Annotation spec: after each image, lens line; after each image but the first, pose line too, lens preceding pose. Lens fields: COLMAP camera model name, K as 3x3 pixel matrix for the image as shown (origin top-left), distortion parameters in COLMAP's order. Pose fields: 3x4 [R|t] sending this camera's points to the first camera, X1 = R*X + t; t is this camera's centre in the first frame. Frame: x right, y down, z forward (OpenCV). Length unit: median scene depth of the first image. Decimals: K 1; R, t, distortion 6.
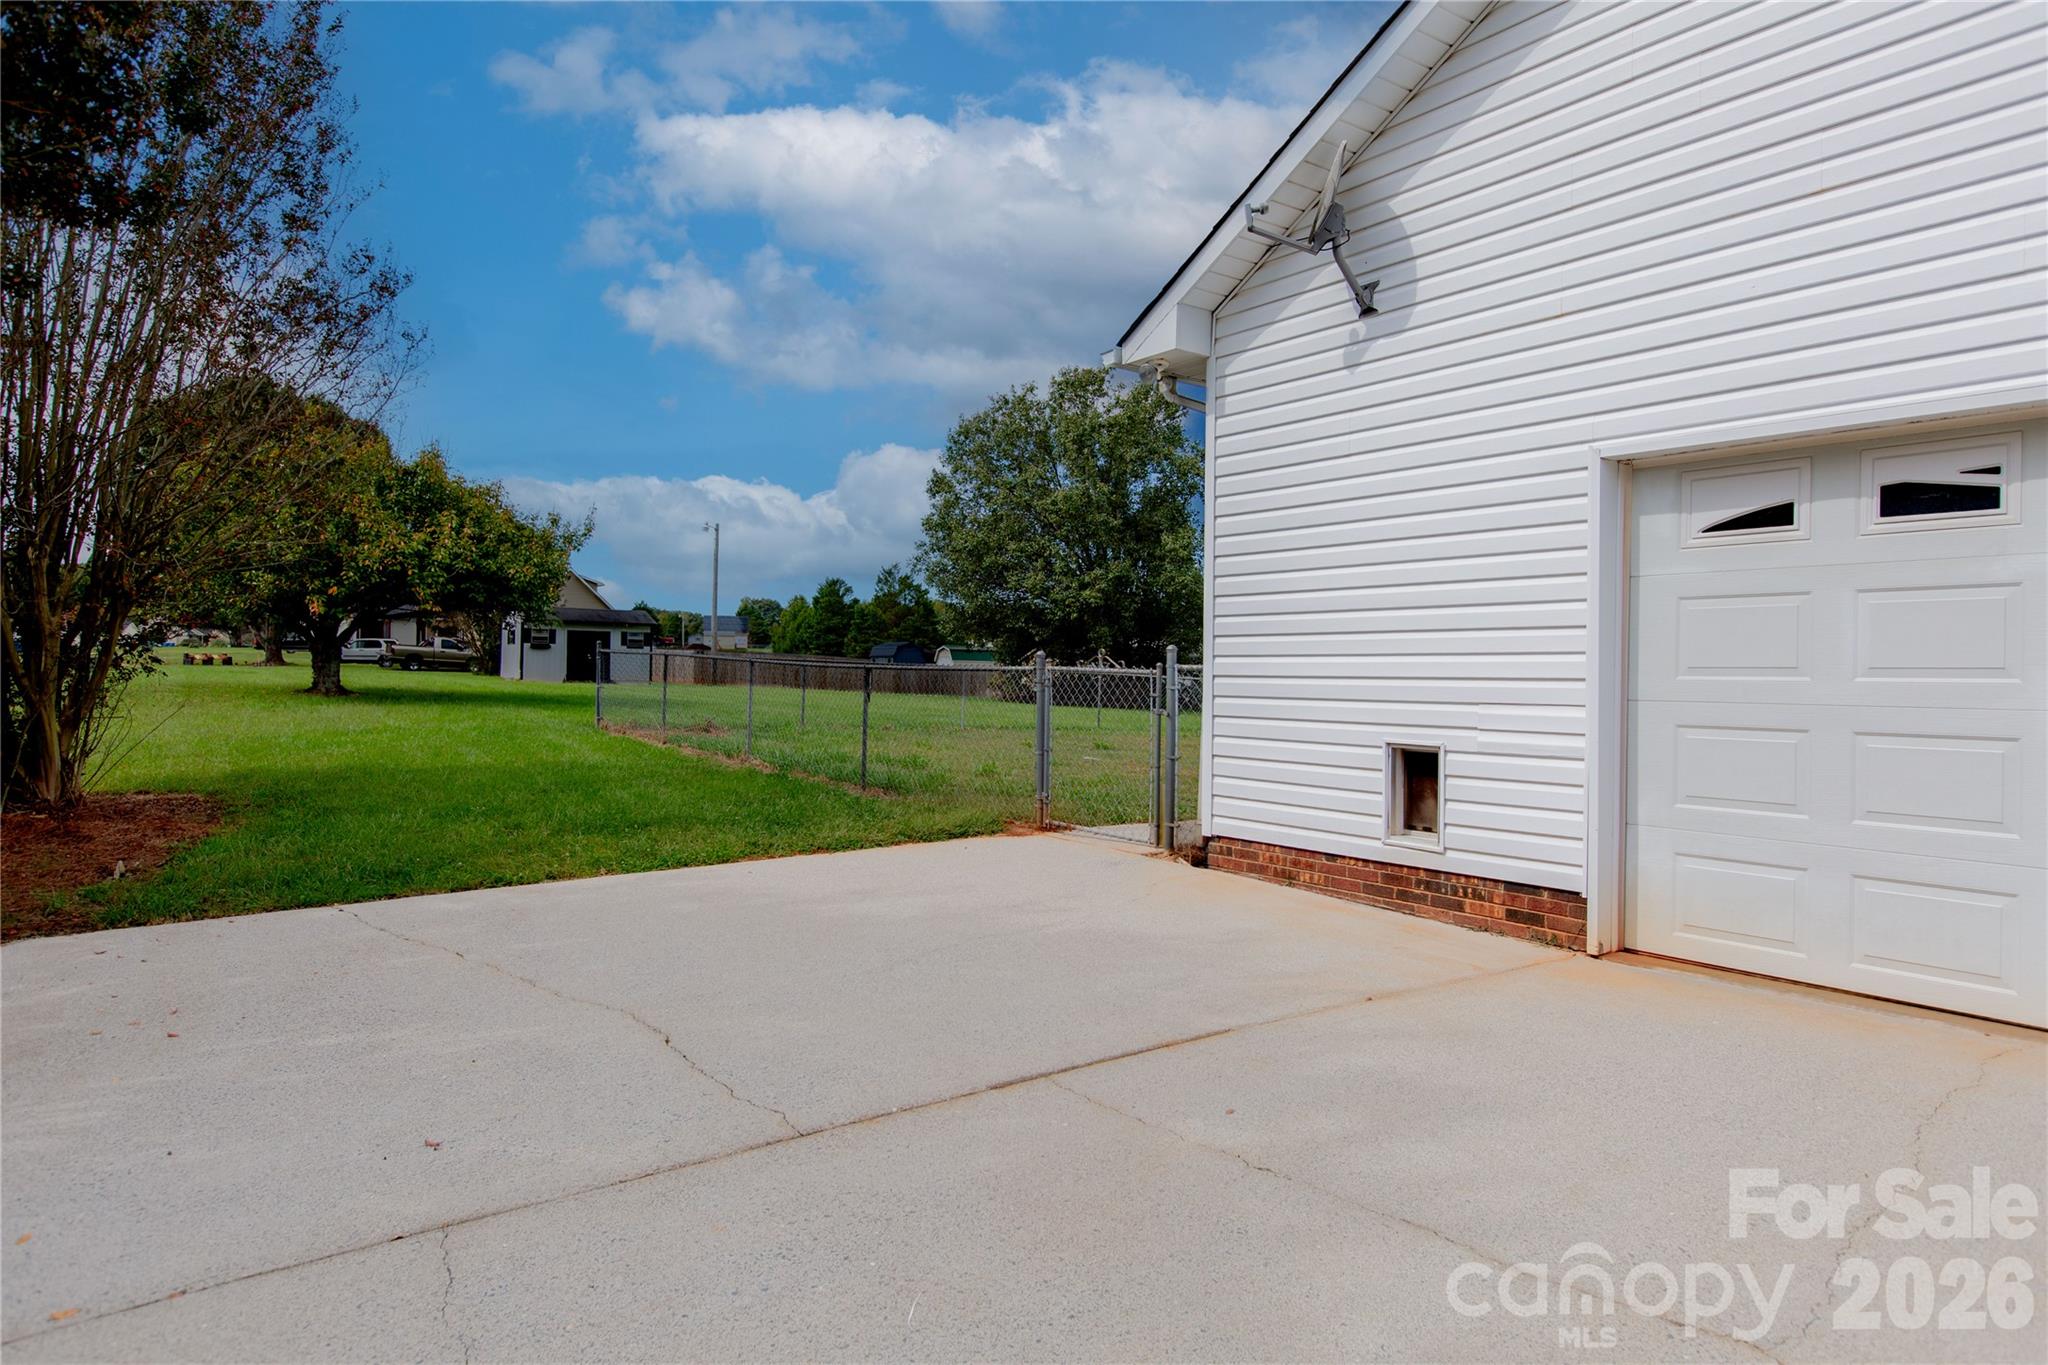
lens RADIAL K [[1211.8, 0, 1027.7], [0, 1211.8, 681.9], [0, 0, 1]] dist [-0.003814, -0.000230]
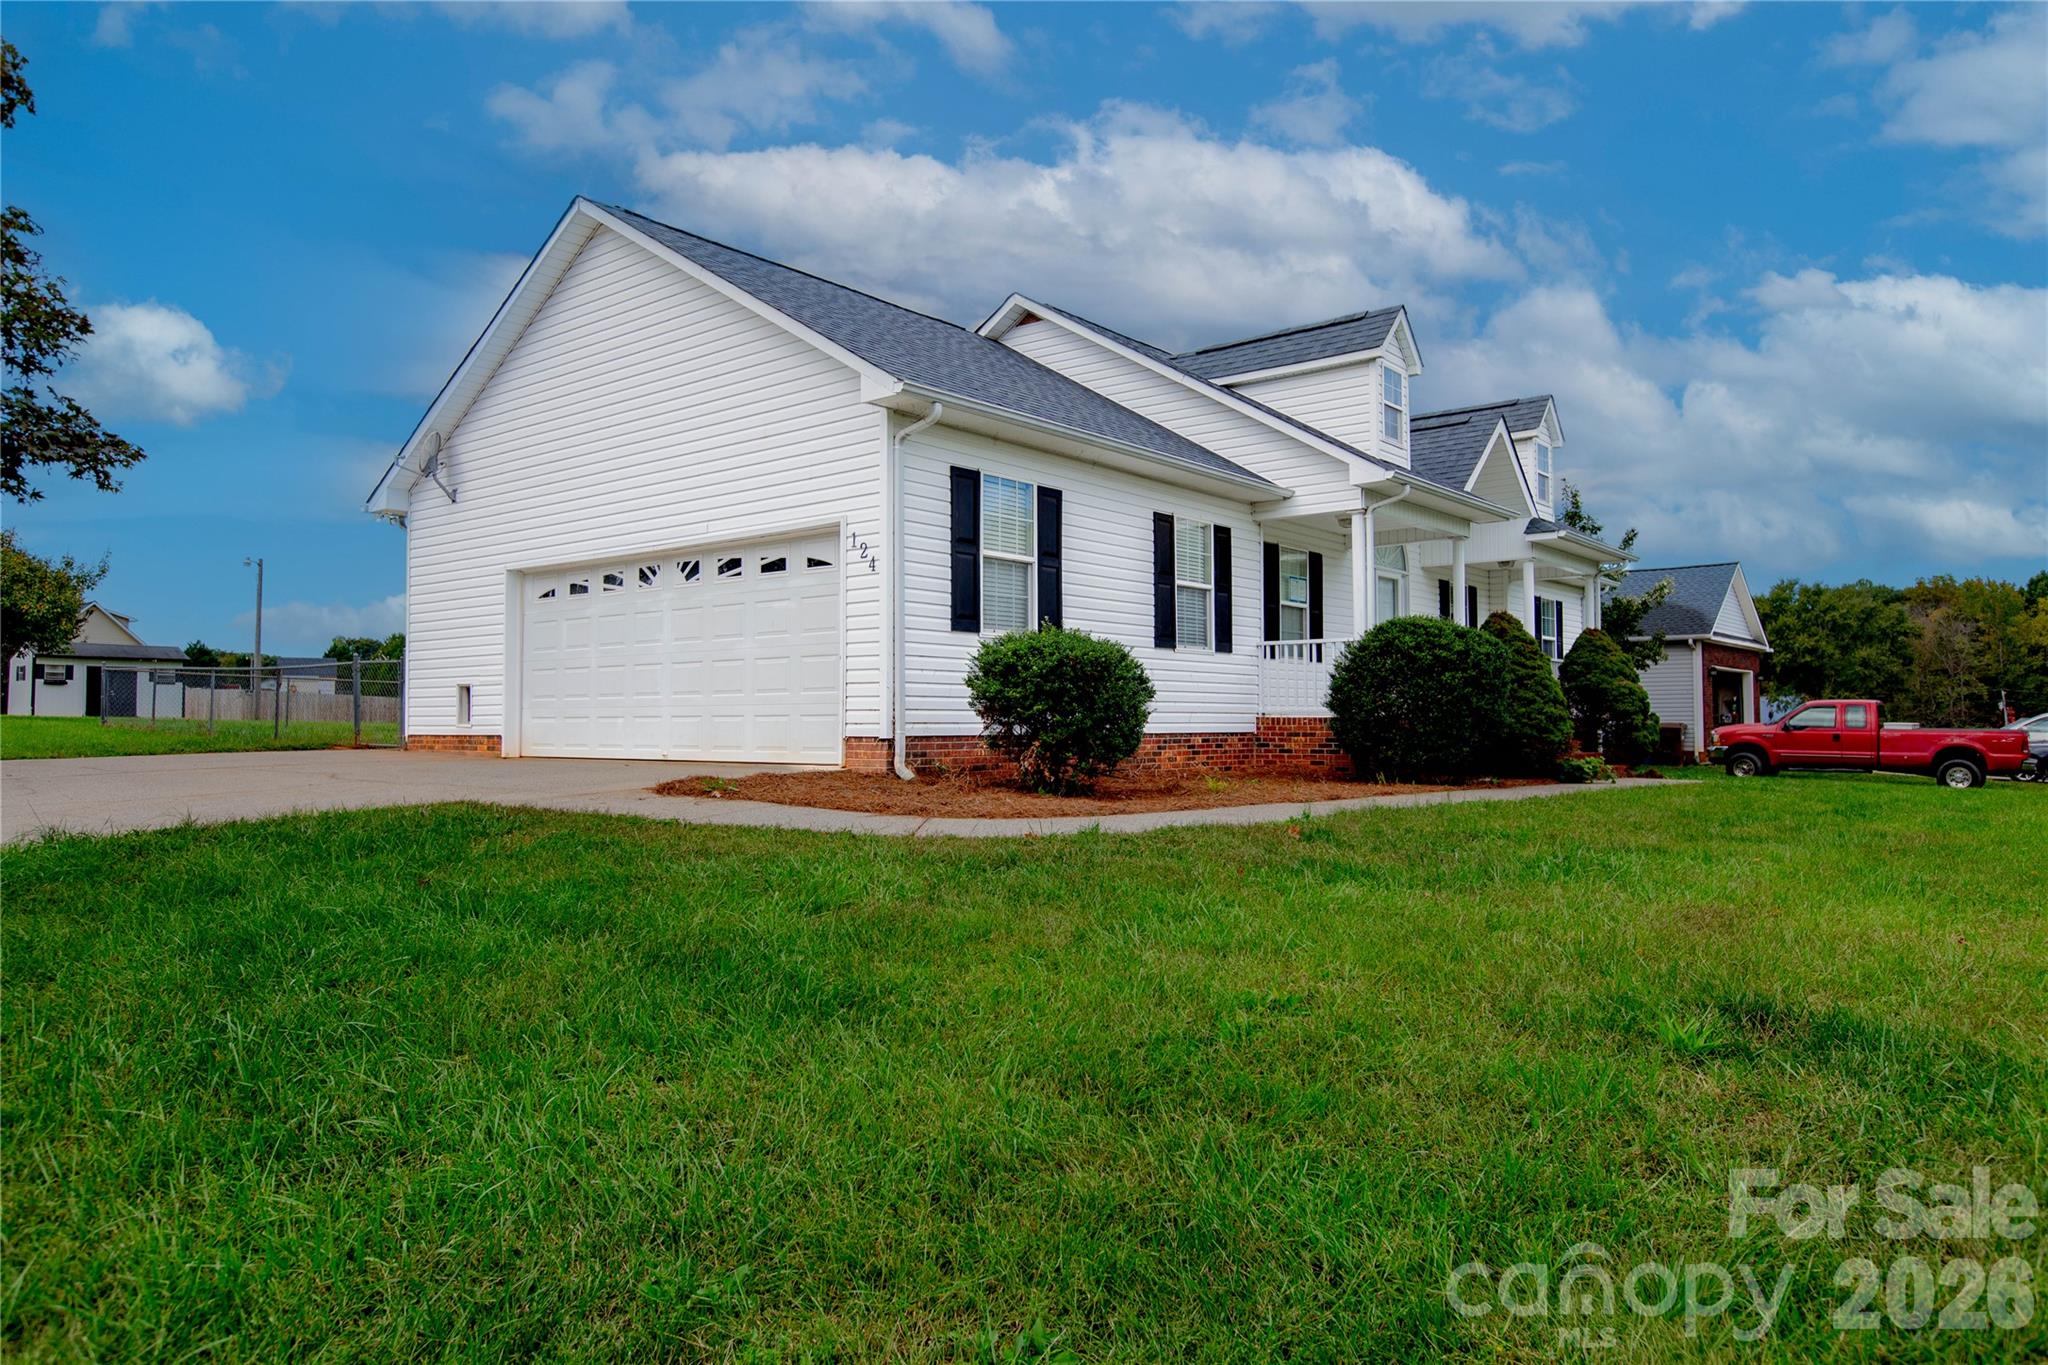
lens RADIAL K [[1359.9, 0, 1021.6], [0, 1359.9, 678.9], [0, 0, 1]] dist [0.004933, 0.003085]
pose [[0.973067, -0.007260, 0.230406, 0.199966], [0.016253, 0.999177, -0.037160, 0.041245], [-0.229947, 0.039904, 0.972385, -0.485748]]
